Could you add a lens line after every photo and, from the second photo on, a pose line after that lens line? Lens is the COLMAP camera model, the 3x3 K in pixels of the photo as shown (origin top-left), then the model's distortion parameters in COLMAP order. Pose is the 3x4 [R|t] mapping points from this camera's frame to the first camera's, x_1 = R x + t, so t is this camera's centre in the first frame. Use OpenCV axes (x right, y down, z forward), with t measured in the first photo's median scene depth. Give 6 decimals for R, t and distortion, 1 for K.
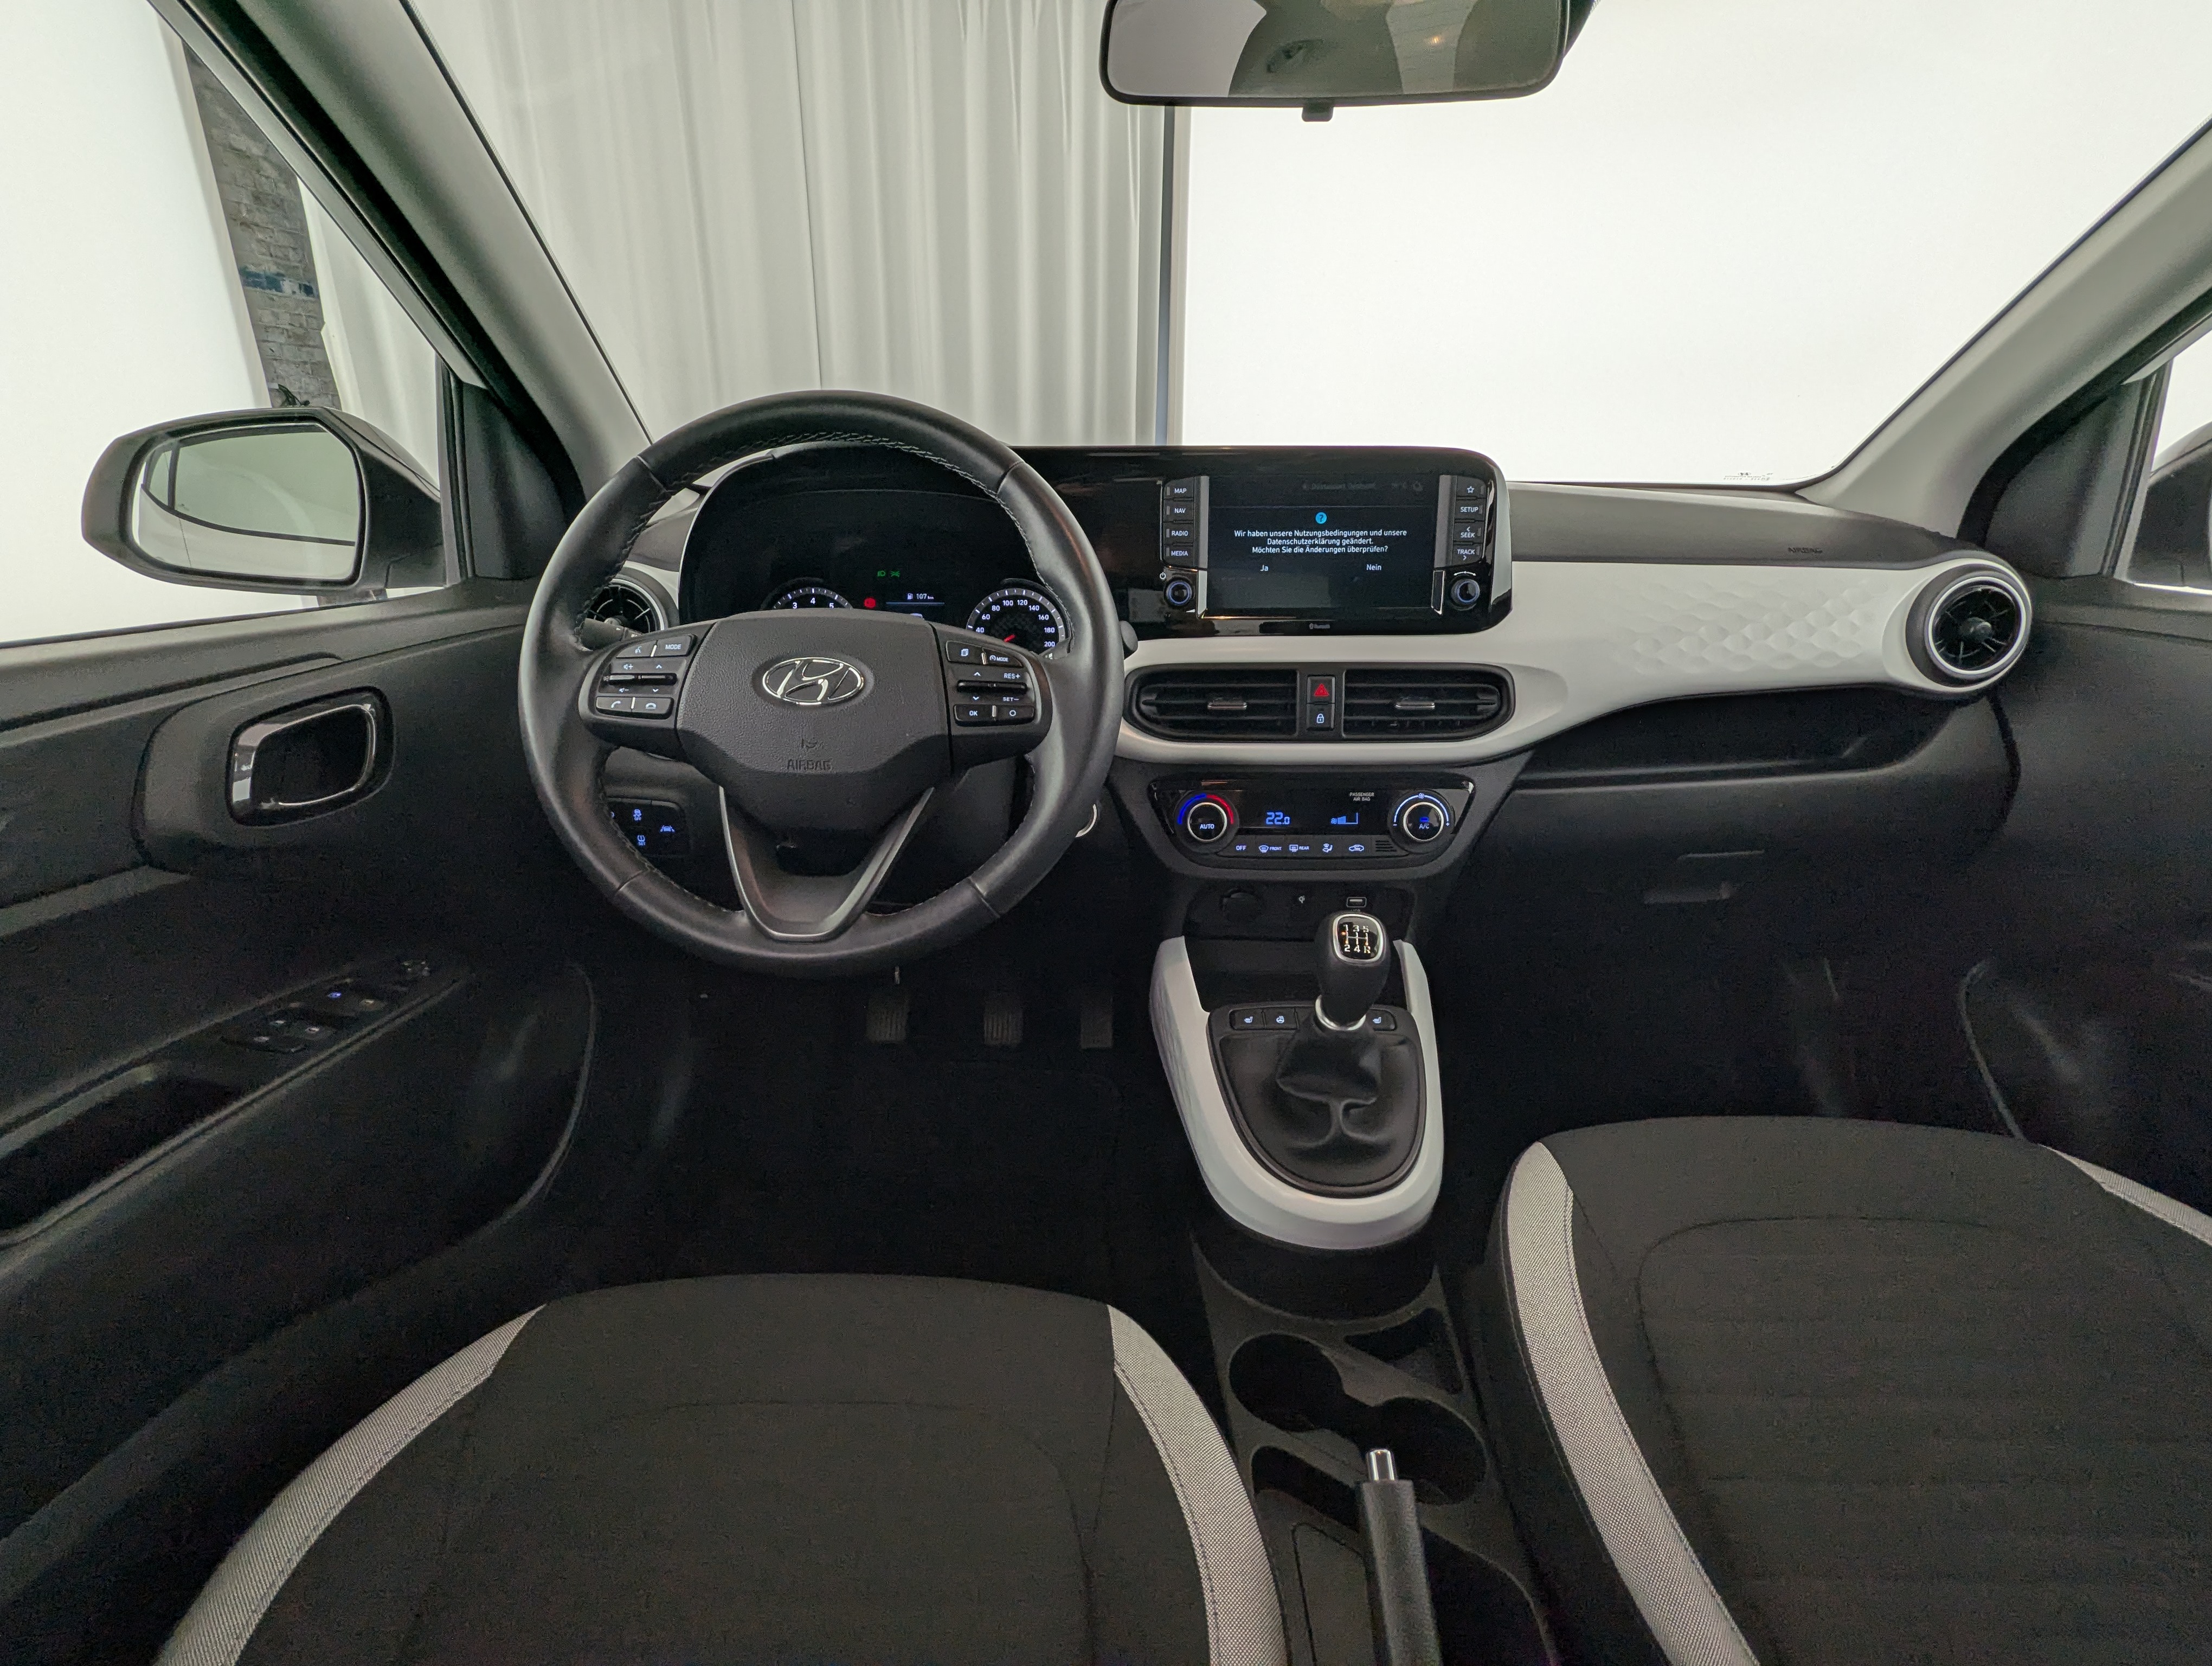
lens RADIAL K [[1073.8, 0, 1106.4], [0, 1073.8, 831.6], [0, 0, 1]] dist [0.005639, 0.000447]
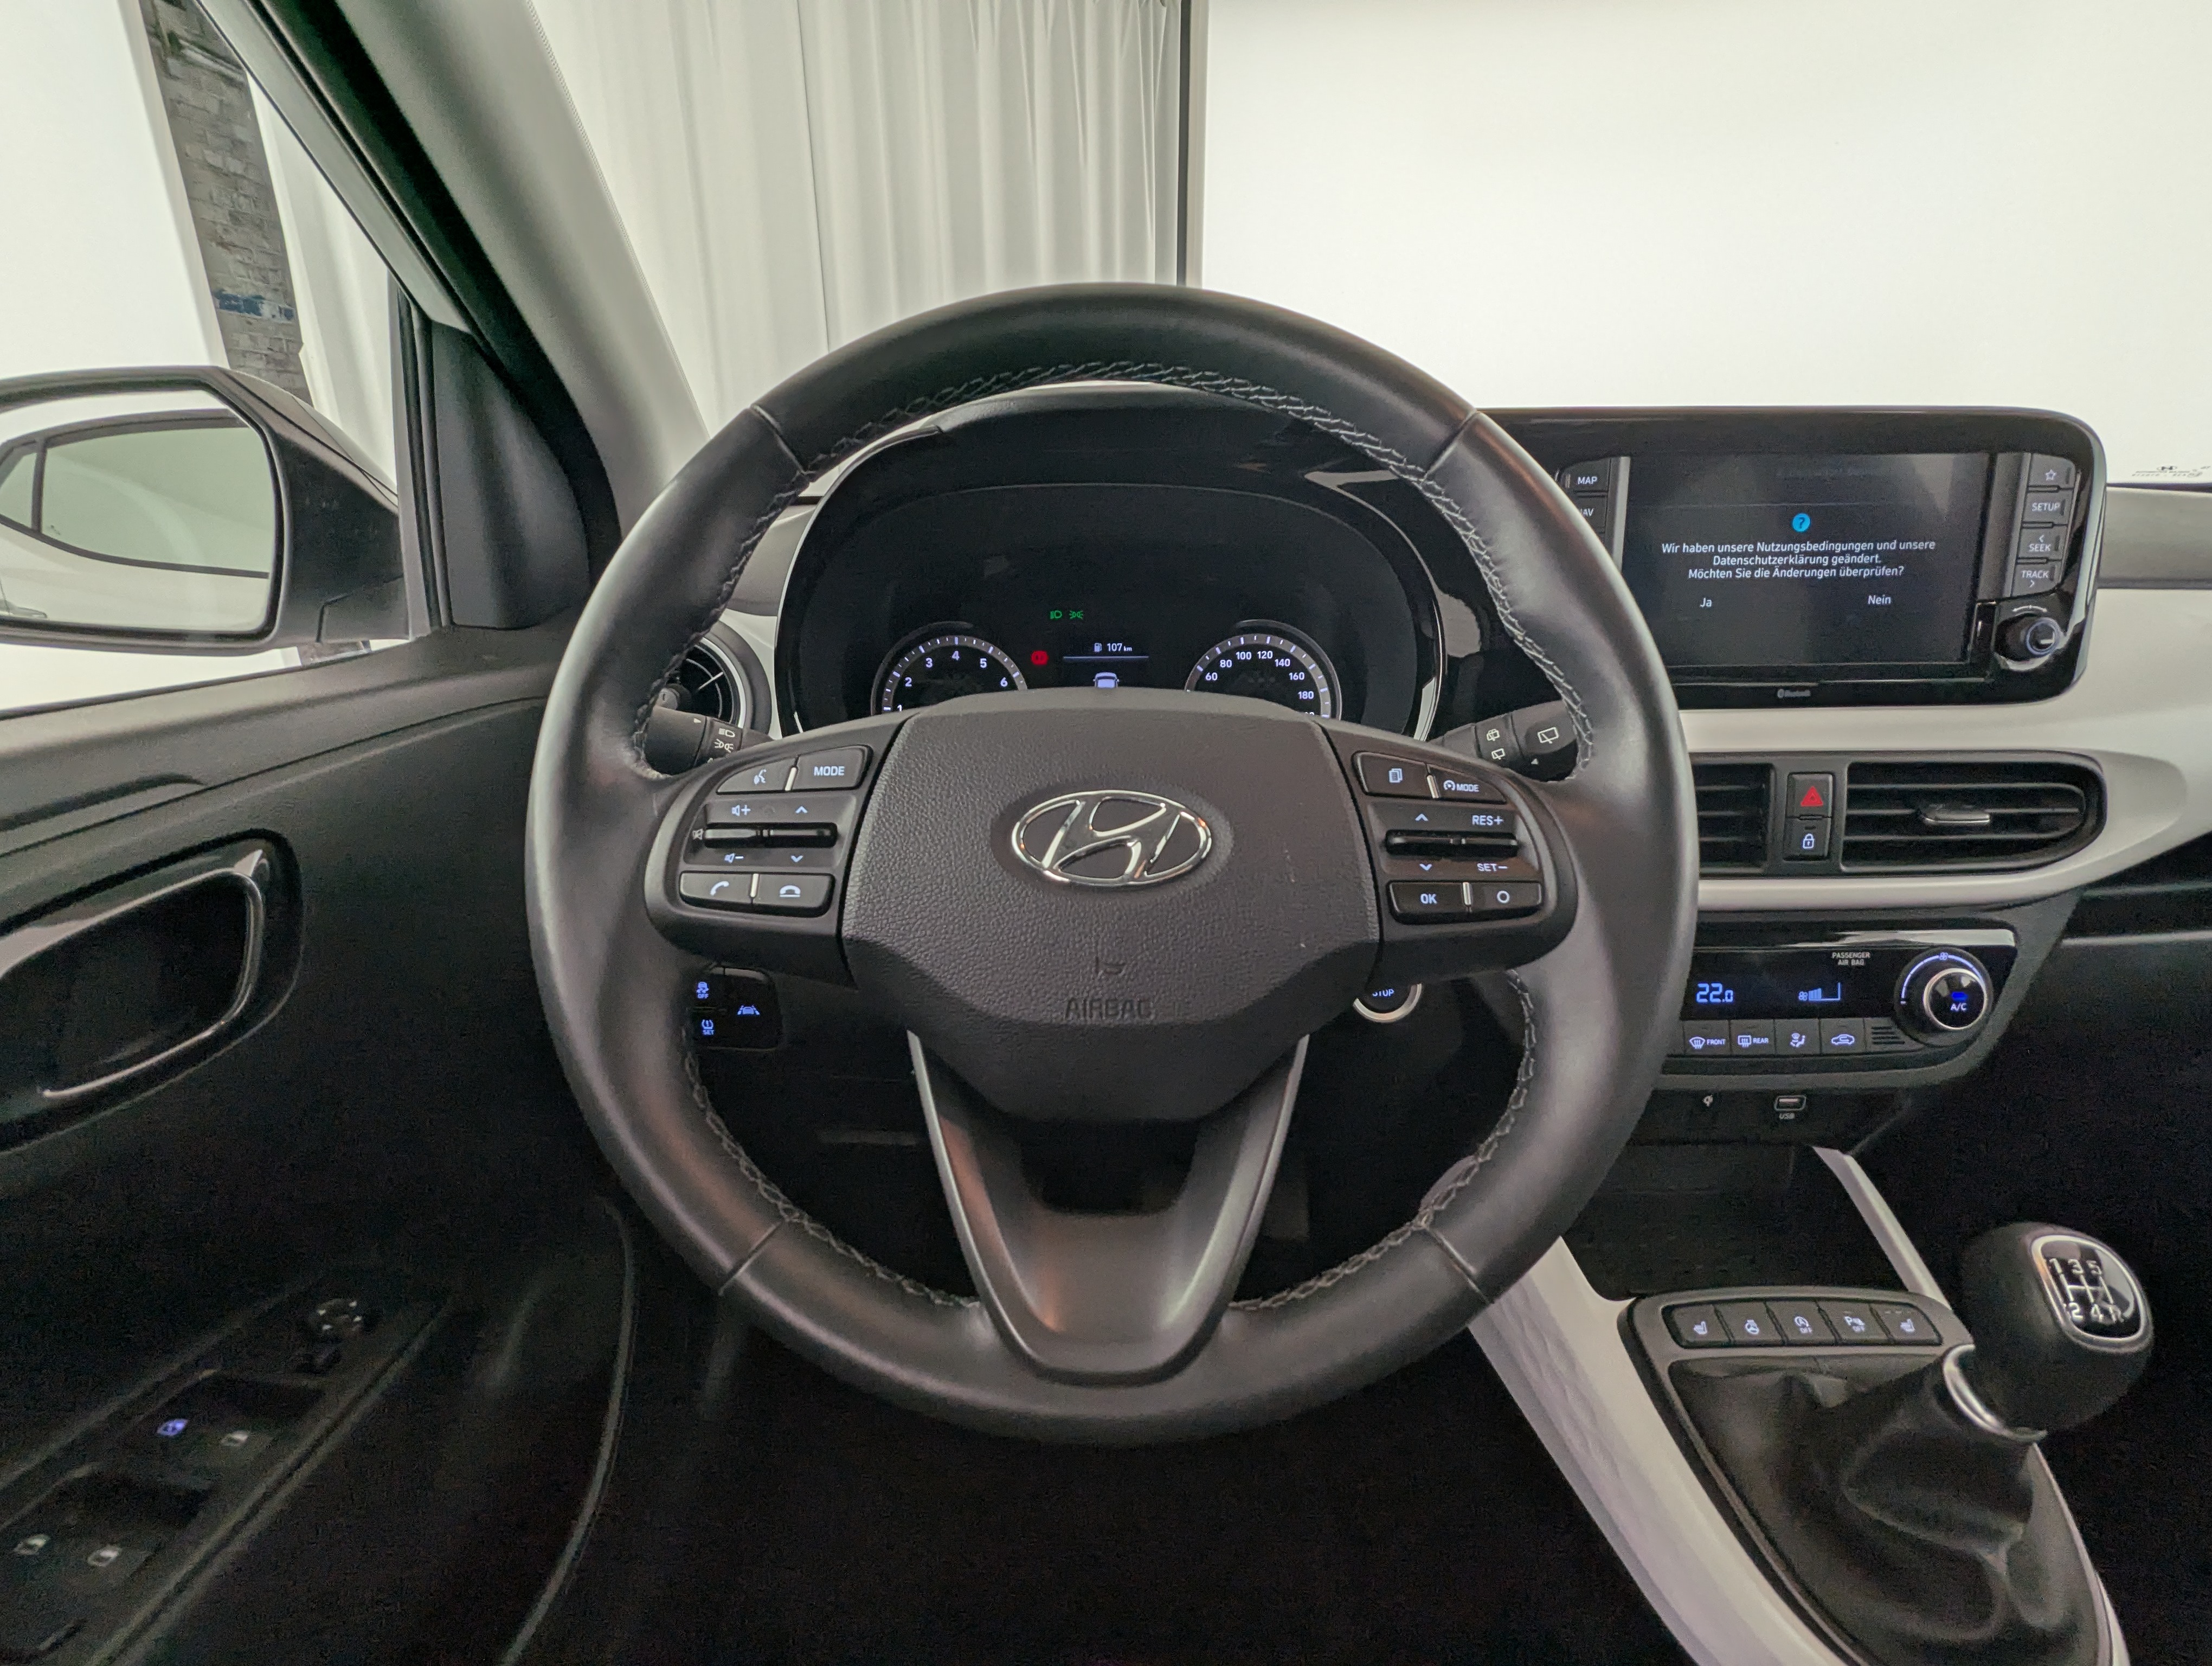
lens RADIAL K [[1073.8, 0, 1107.2], [0, 1073.8, 831.7], [0, 0, 1]] dist [0.005639, 0.000447]
pose [[0.999913, -0.010160, 0.008452, -0.209878], [0.010365, 0.999644, -0.024592, -0.098121], [-0.008199, 0.024677, 0.999662, 0.371843]]
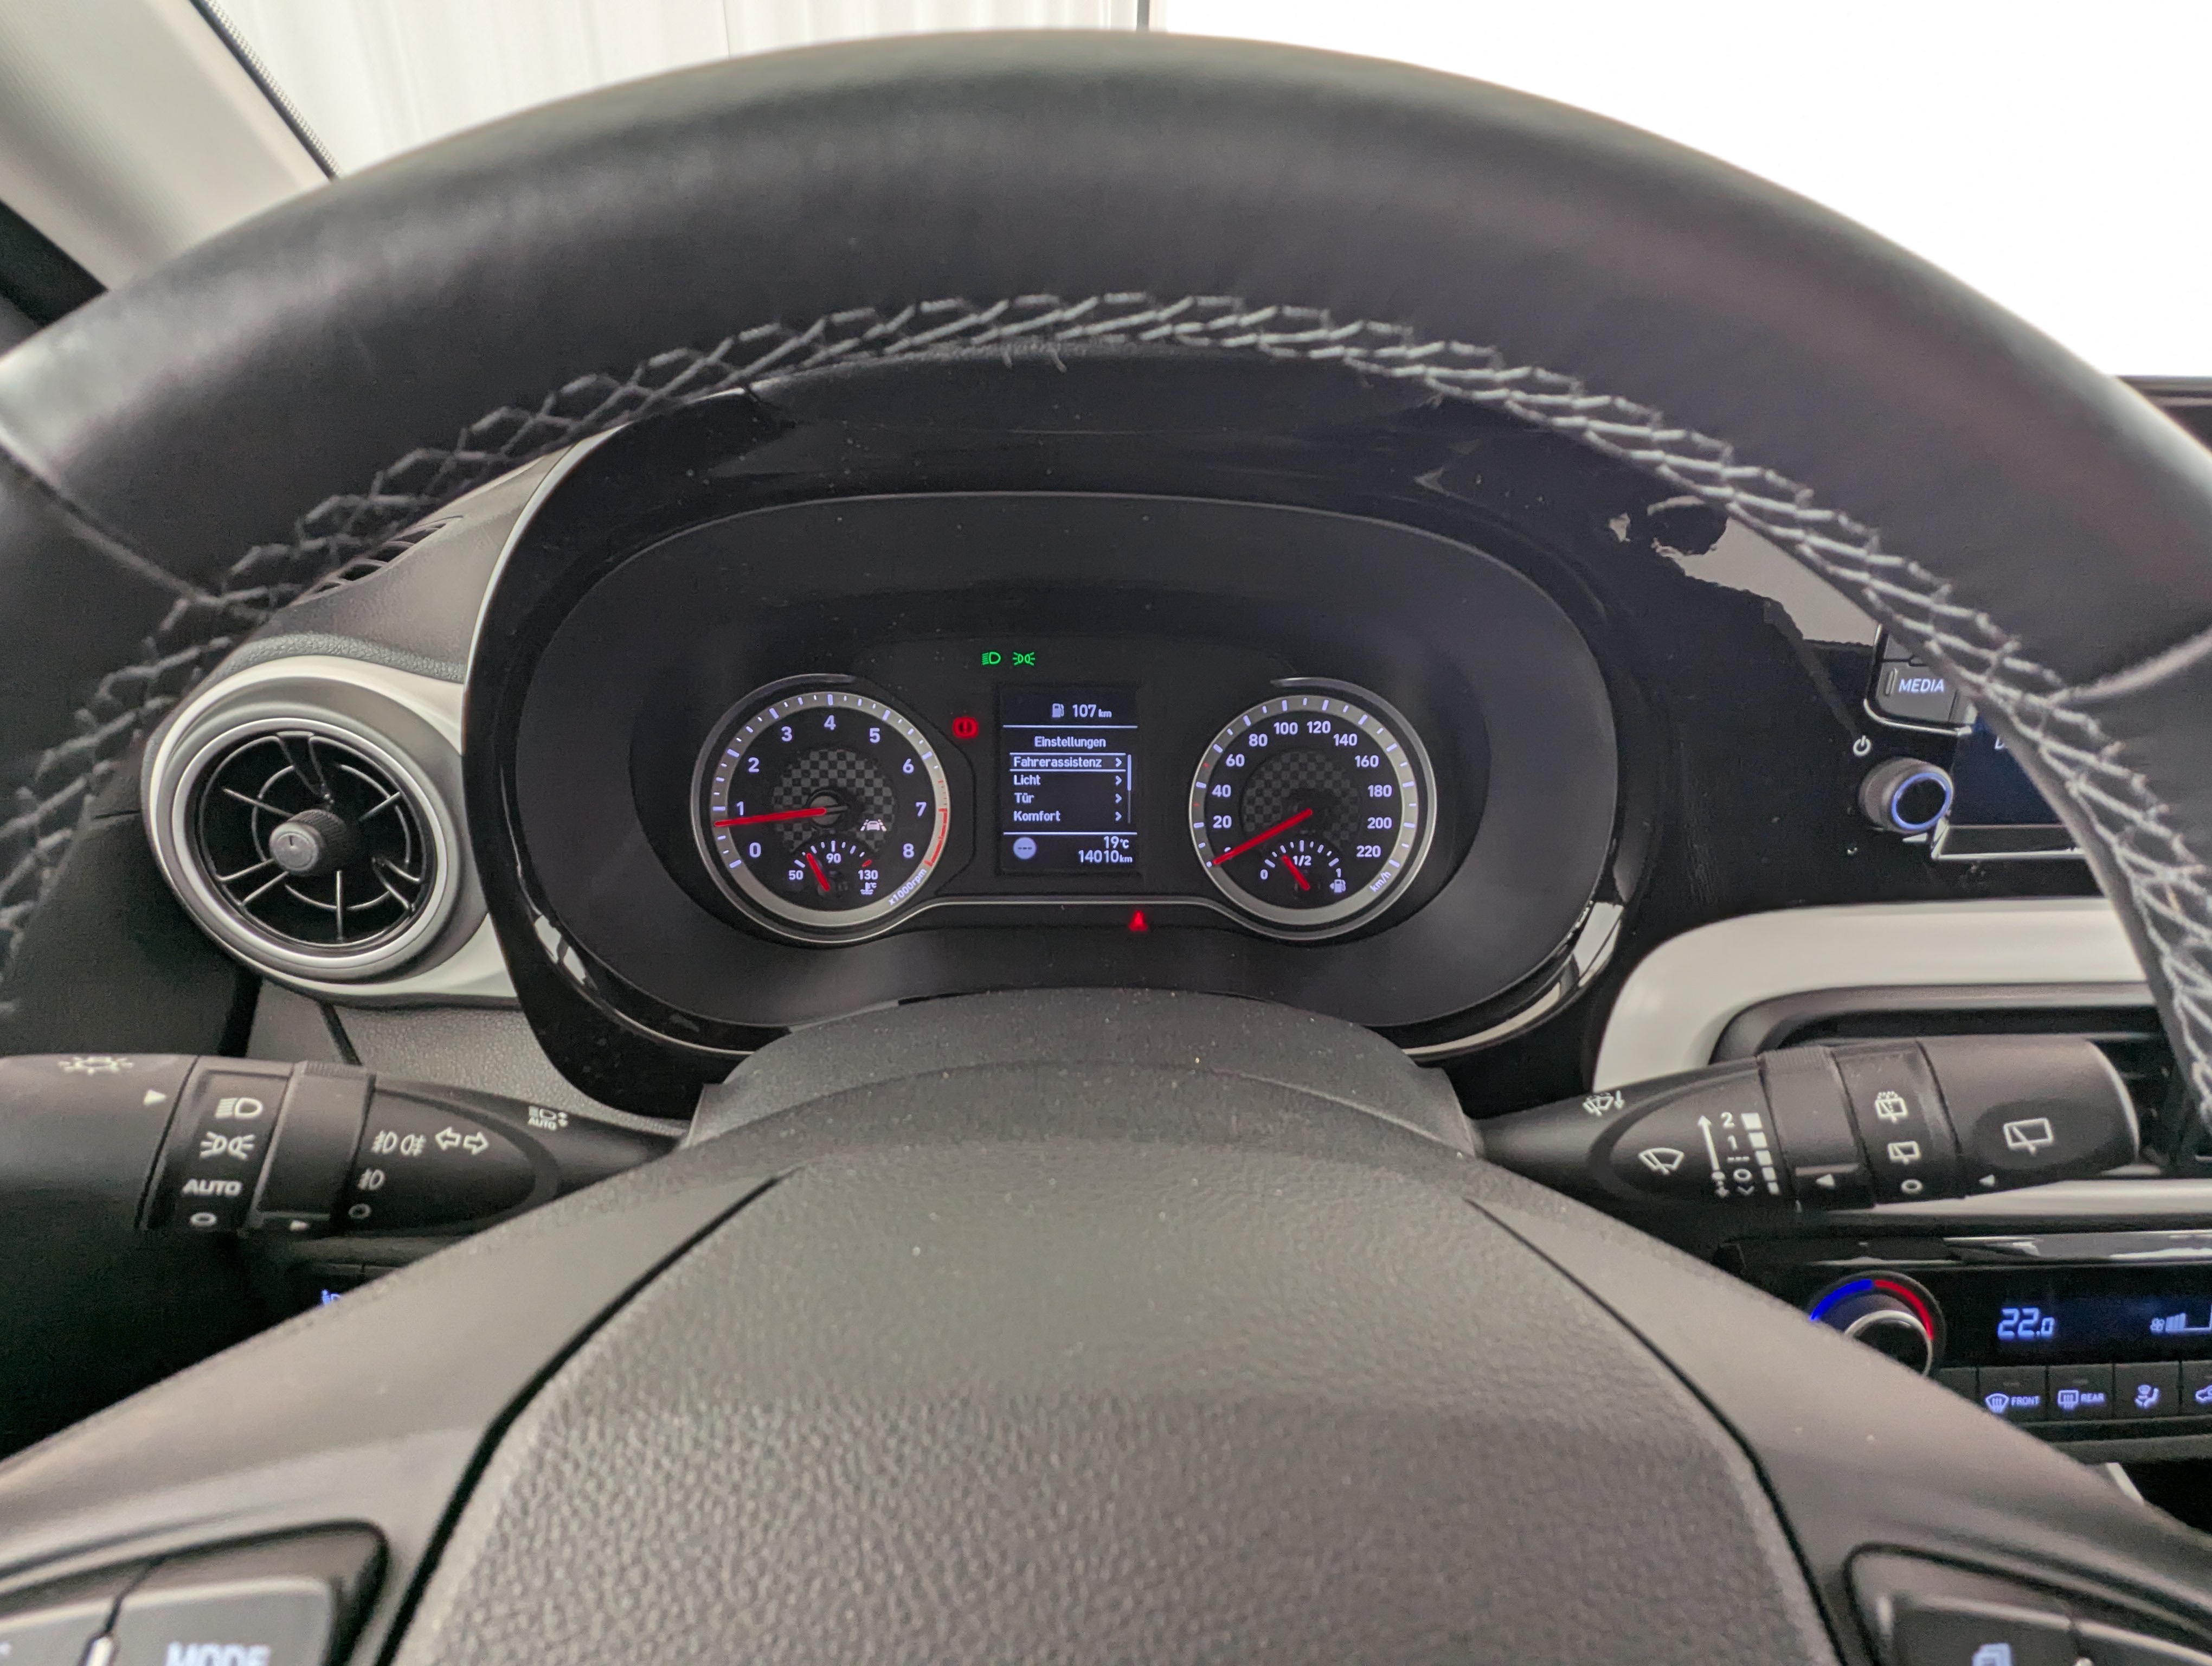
lens RADIAL K [[1073.8, 0, 1124.4], [0, 1073.8, 829.7], [0, 0, 1]] dist [0.005639, 0.000447]
pose [[0.998003, -0.005792, 0.062898, -0.209569], [0.000295, 0.996203, 0.087058, -0.238502], [-0.063163, -0.086866, 0.994216, 0.647611]]
